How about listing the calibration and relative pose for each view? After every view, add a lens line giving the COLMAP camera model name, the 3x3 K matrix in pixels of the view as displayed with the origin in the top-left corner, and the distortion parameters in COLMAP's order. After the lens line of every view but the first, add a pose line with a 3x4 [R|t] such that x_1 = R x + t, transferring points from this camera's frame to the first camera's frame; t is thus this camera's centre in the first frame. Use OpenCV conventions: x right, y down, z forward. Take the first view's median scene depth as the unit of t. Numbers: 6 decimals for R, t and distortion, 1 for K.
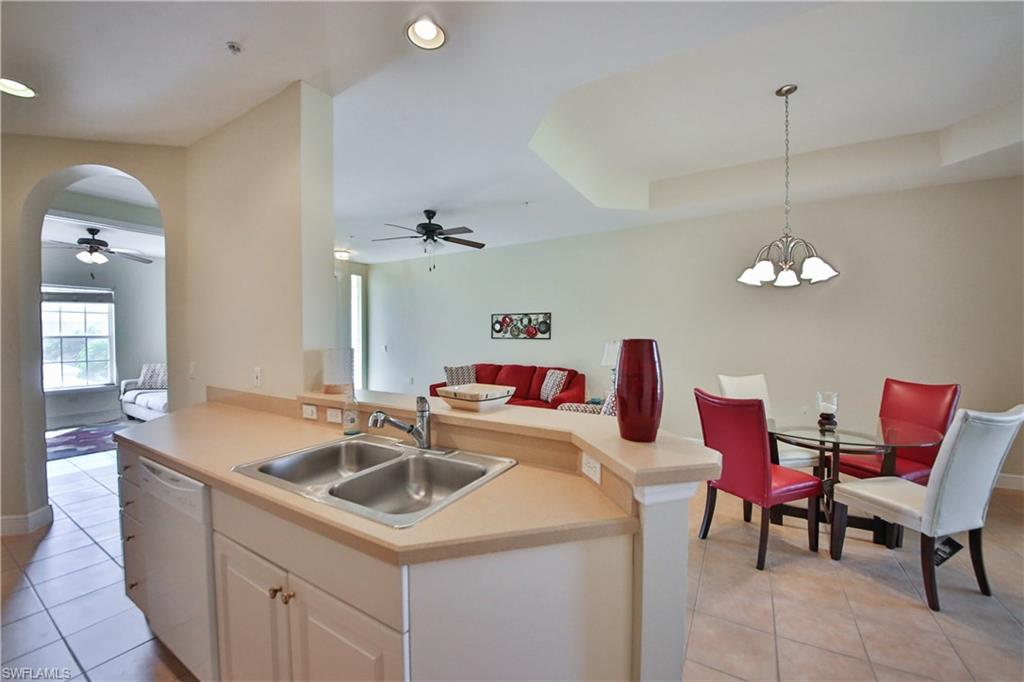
lens RADIAL K [[378.6, 0, 511.5], [0, 378.6, 343.2], [0, 0, 1]] dist [0.029876, -0.029166]
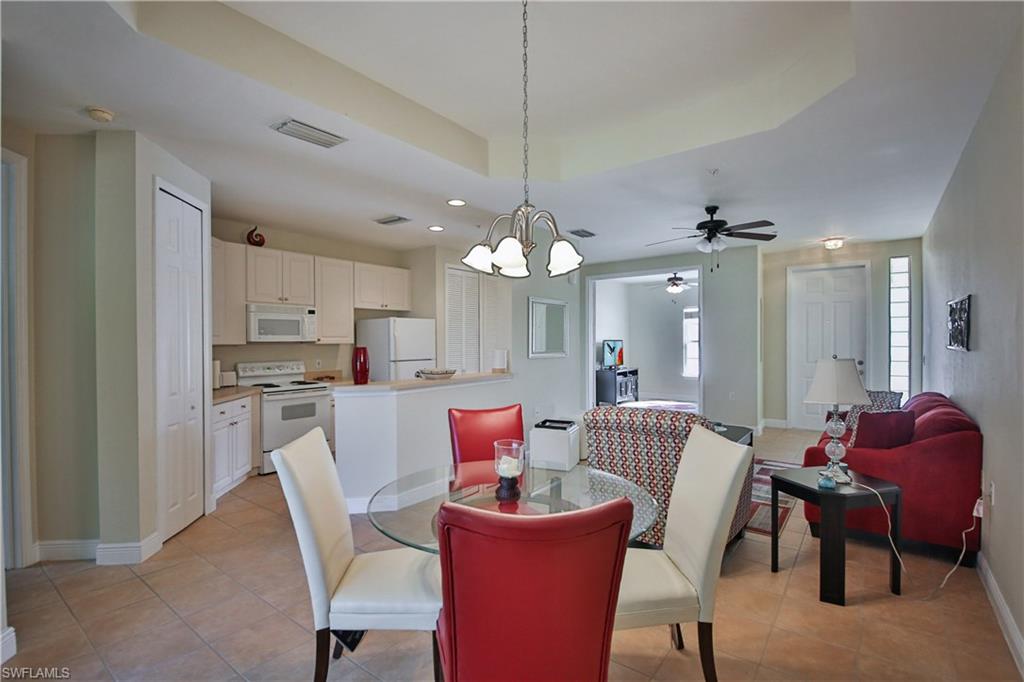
lens RADIAL K [[464.0, 0, 512.9], [0, 464.0, 343.7], [0, 0, 1]] dist [0.013259, -0.000091]
pose [[-0.129021, 0.010195, -0.991589, 0.722056], [-0.006736, 0.999915, 0.011157, -0.020987], [0.991619, 0.008119, -0.128942, 0.506565]]
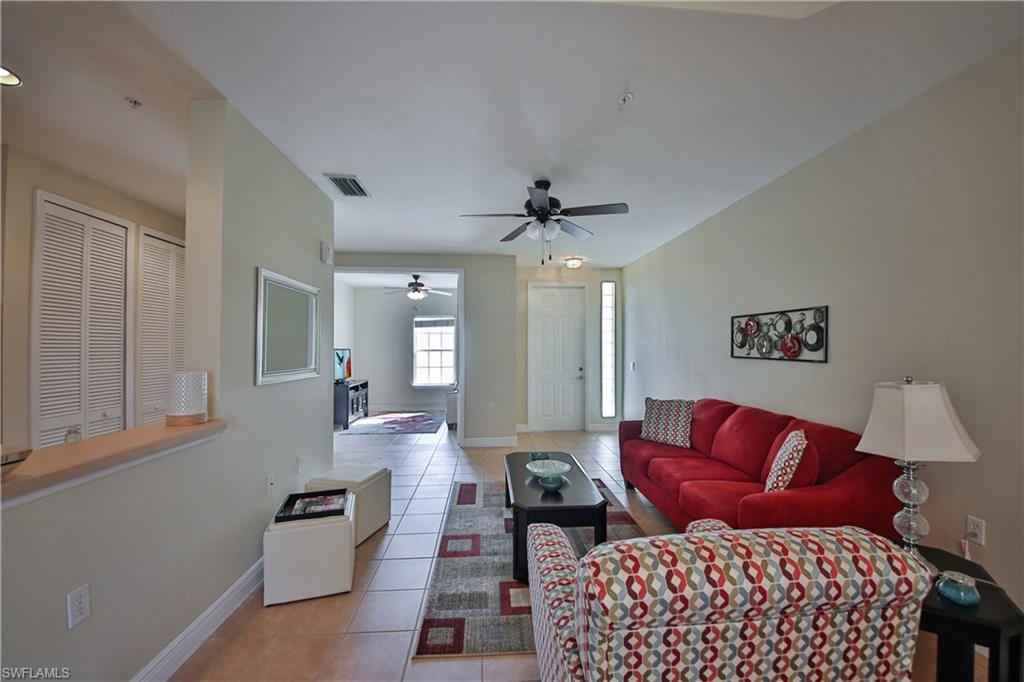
lens RADIAL K [[387.8, 0, 512.0], [0, 387.8, 343.6], [0, 0, 1]] dist [-0.022250, -0.000121]
pose [[0.557471, -0.006147, -0.830174, 0.268466], [-0.011802, 0.999813, -0.015329, -0.022277], [0.830113, 0.018343, 0.557294, 0.414506]]
